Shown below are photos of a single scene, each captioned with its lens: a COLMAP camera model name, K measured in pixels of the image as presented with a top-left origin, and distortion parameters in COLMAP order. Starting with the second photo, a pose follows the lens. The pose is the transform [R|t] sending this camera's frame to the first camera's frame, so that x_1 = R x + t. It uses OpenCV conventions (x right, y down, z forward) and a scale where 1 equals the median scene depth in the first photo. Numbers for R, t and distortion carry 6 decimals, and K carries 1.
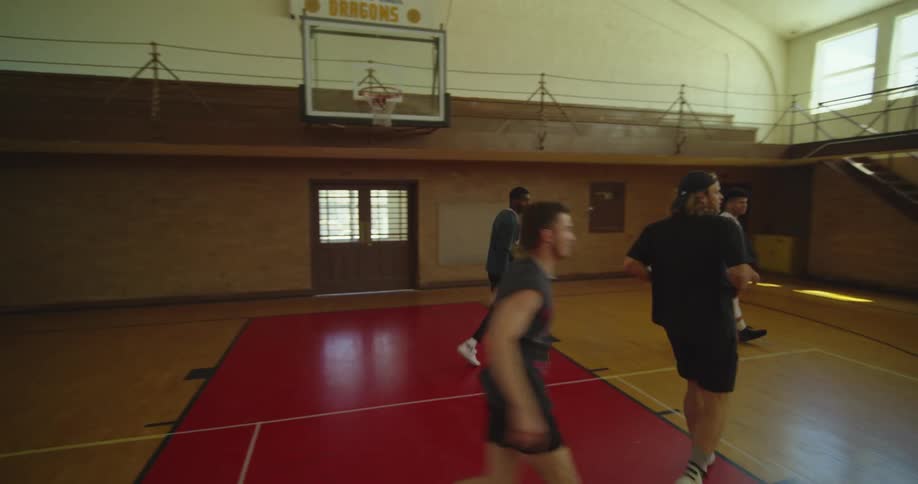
lens RADIAL K [[450.0, 0, 459.0], [0, 450.0, 242.0], [0, 0, 1]] dist [-0.002291, 0.000120]
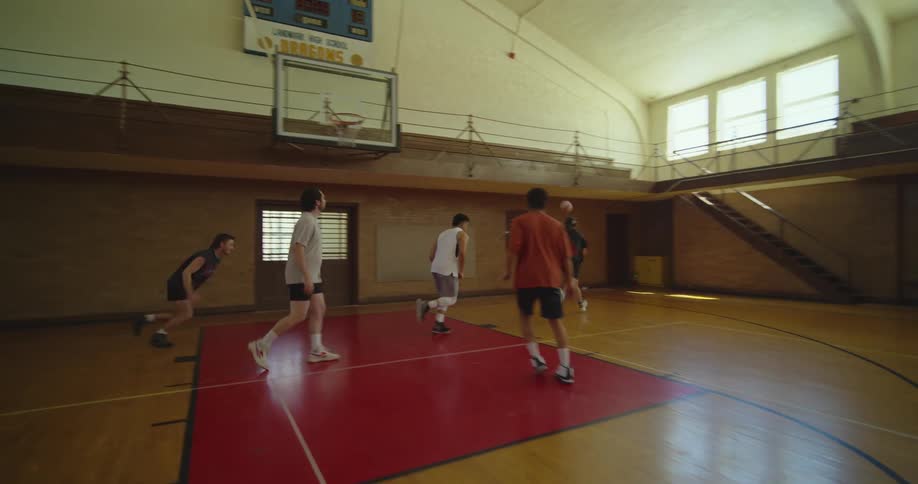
lens RADIAL K [[450.0, 0, 459.0], [0, 450.0, 242.0], [0, 0, 1]] dist [-0.002291, 0.000120]
pose [[0.976262, -0.000062, 0.216594, -0.090023], [0.021611, 0.995038, -0.097123, 0.068786], [-0.215513, 0.099499, 0.971419, -0.110643]]
